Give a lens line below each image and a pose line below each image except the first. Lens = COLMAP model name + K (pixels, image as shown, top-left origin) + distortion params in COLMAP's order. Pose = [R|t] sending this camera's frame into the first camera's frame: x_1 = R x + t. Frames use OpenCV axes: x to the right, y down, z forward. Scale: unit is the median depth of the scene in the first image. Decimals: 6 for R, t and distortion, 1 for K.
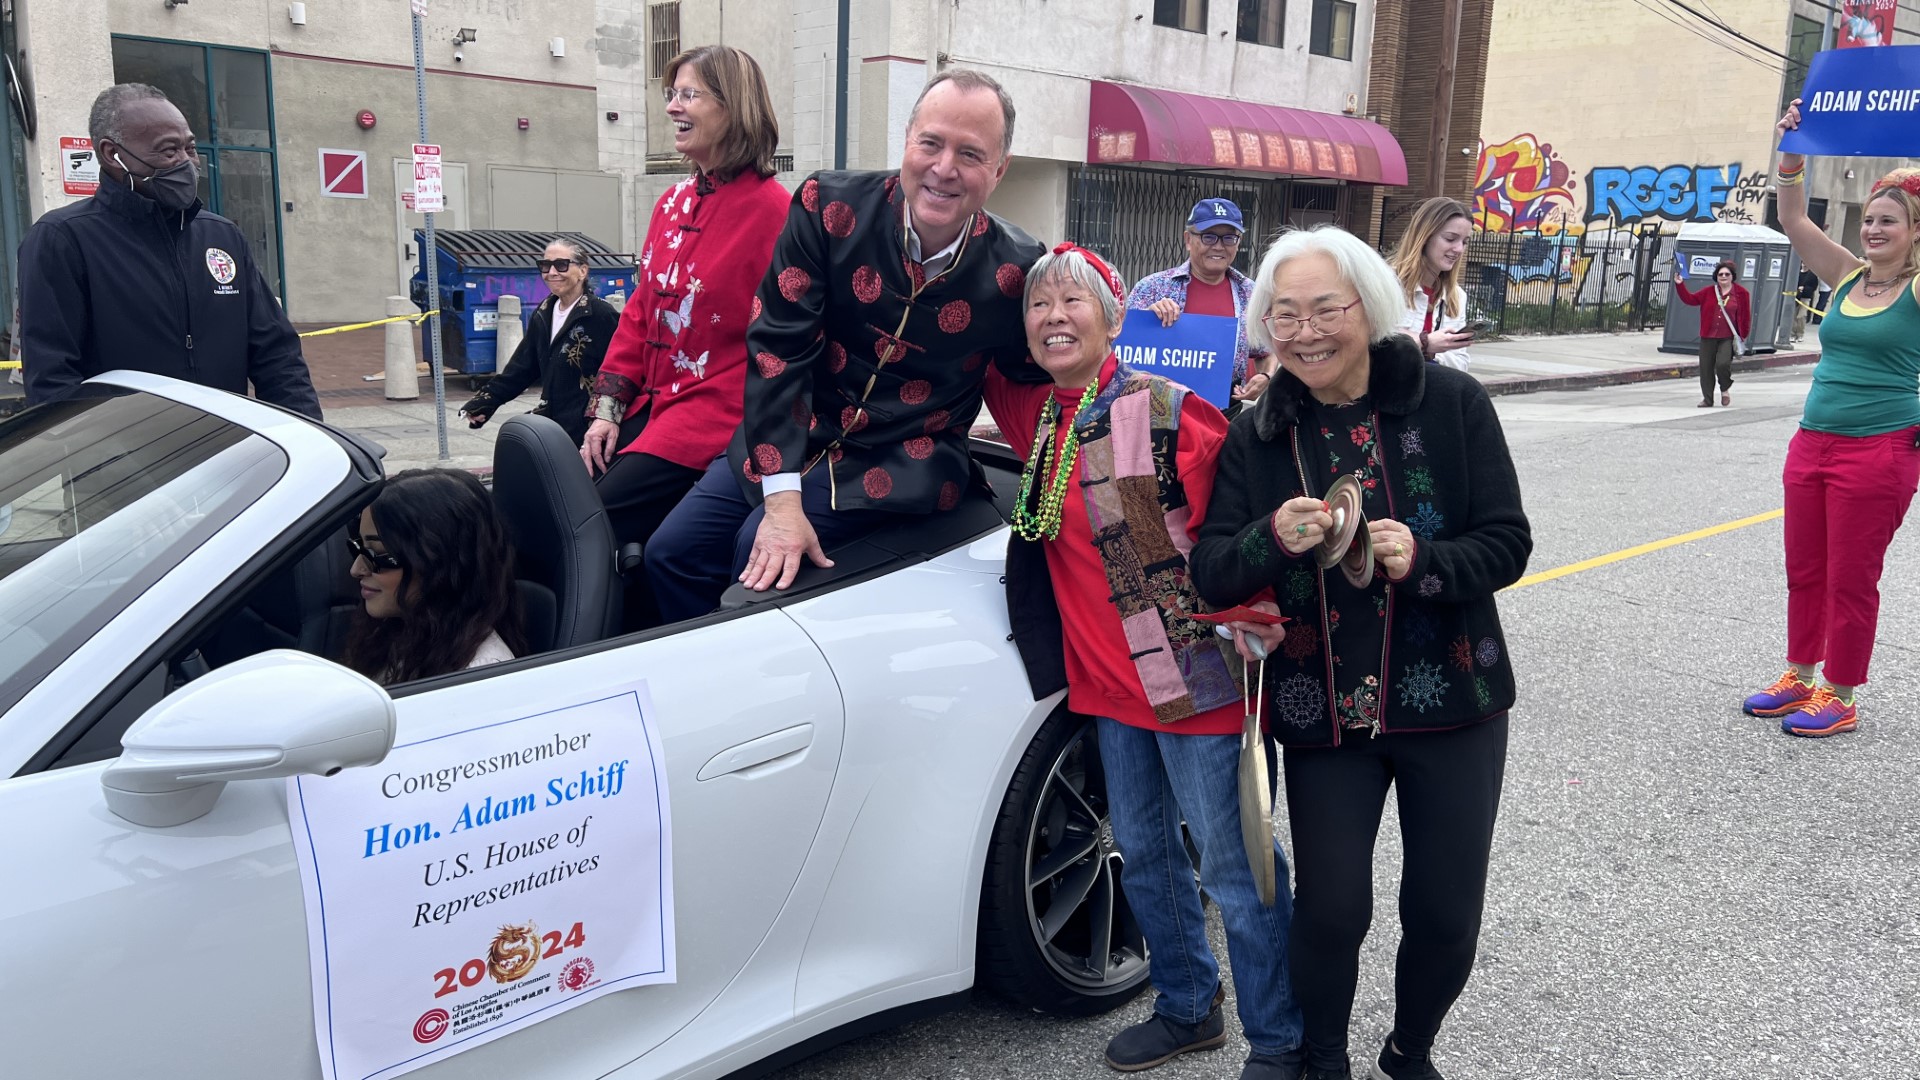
lens RADIAL K [[1434.6, 0, 959.6], [0, 1434.6, 550.5], [0, 0, 1]] dist [0.056385, -0.071067]
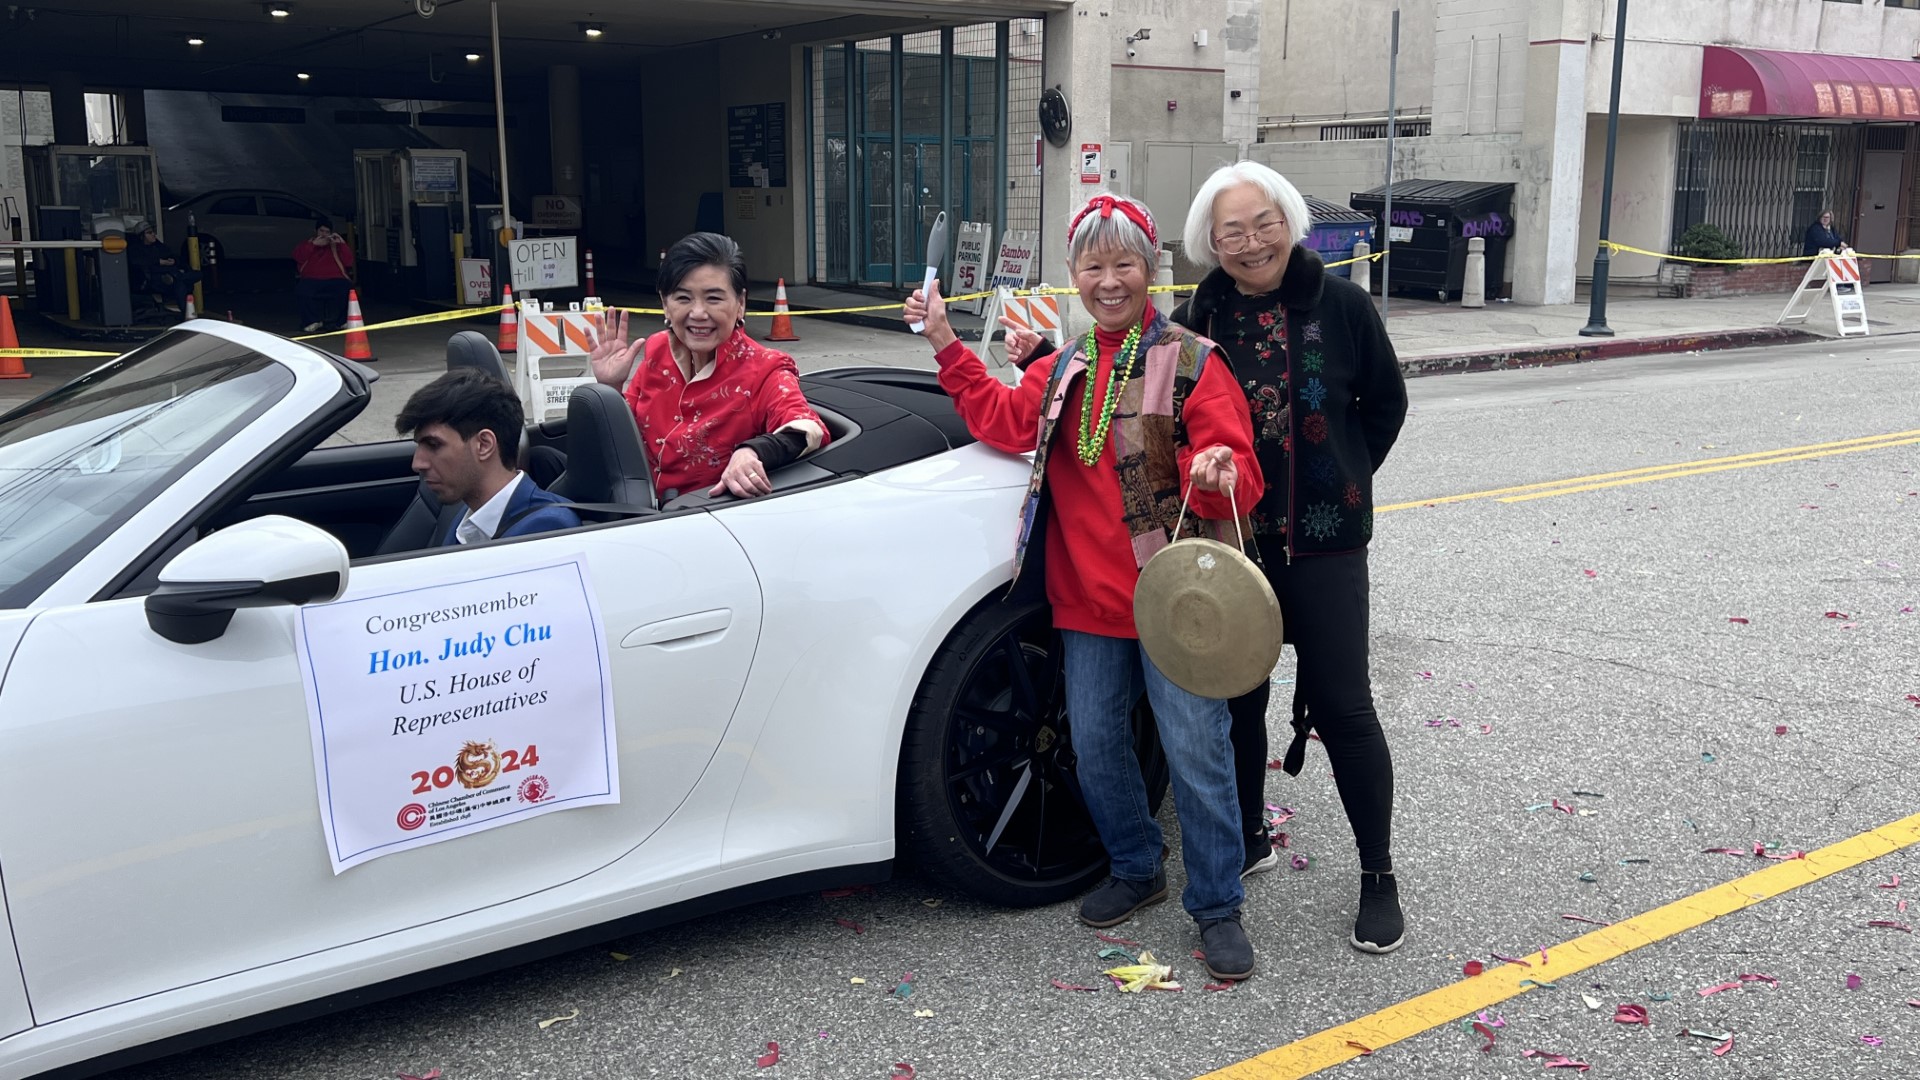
lens RADIAL K [[1745.4, 0, 951.5], [0, 1745.4, 530.9], [0, 0, 1]] dist [0.038105, -0.030304]
pose [[0.989576, -0.005166, -0.143919, -0.282305], [0.001944, 0.999744, -0.022522, 0.081358], [0.143998, 0.022007, 0.989333, -0.423313]]
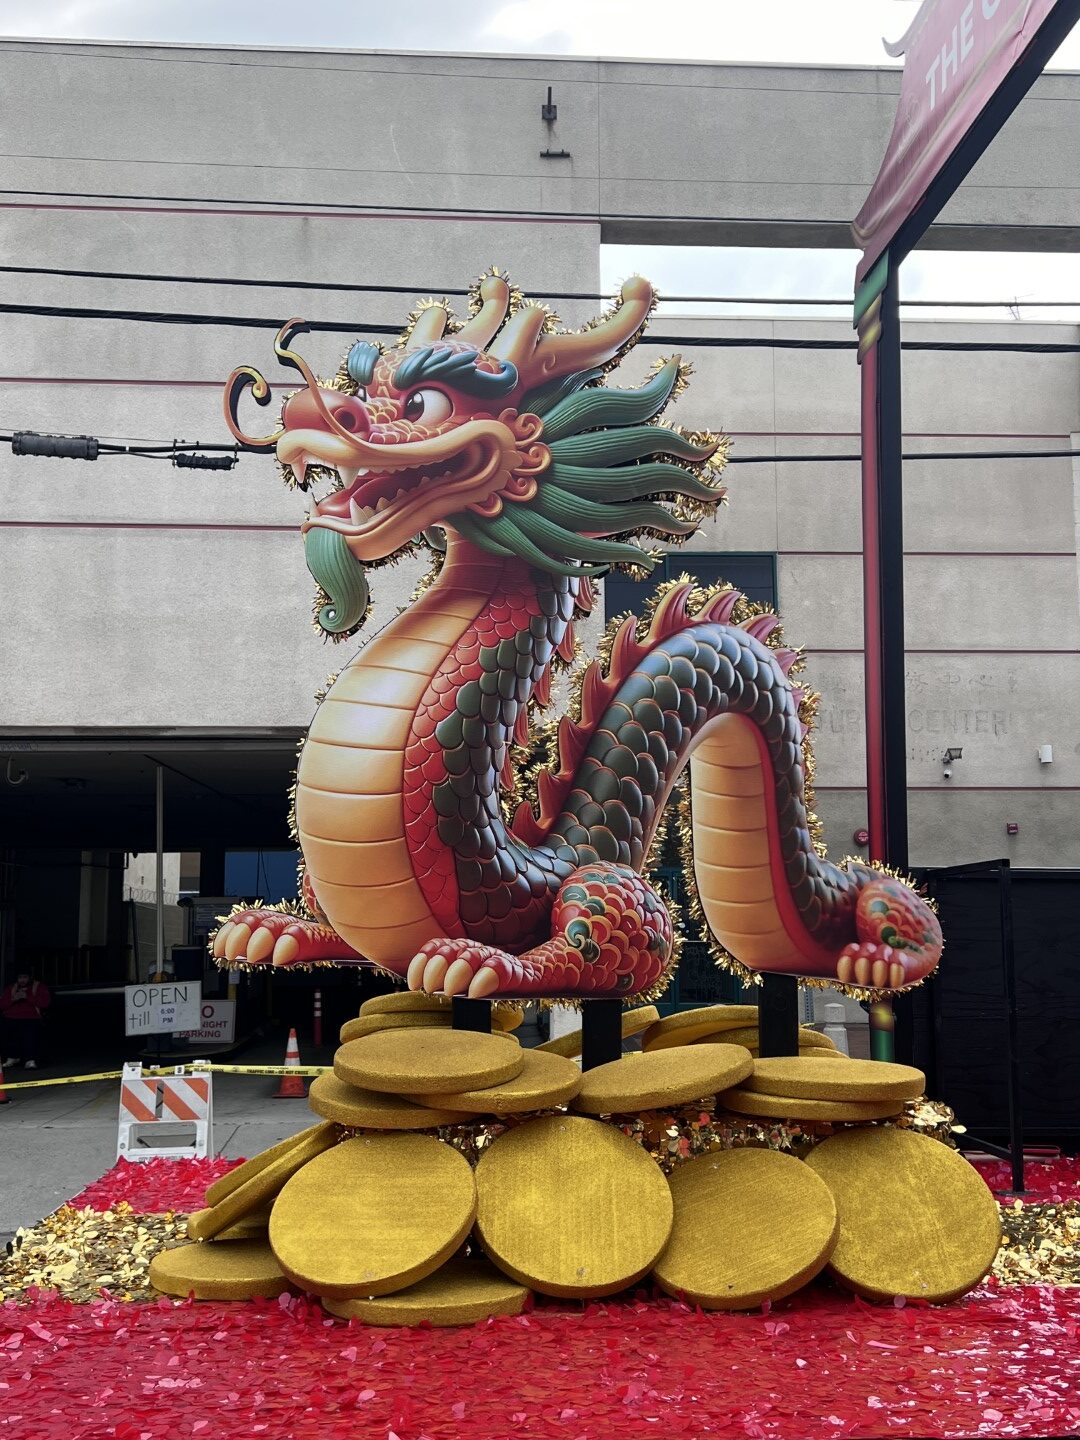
lens RADIAL K [[1460.0, 0, 551.5], [0, 1460.0, 729.1], [0, 0, 1]] dist [0.097688, 0.000000]
pose [[0.783241, -0.119264, -0.610171, 0.091041], [-0.094180, 0.947342, -0.306061, -0.011150], [0.614543, 0.297185, 0.730765, 0.013668]]
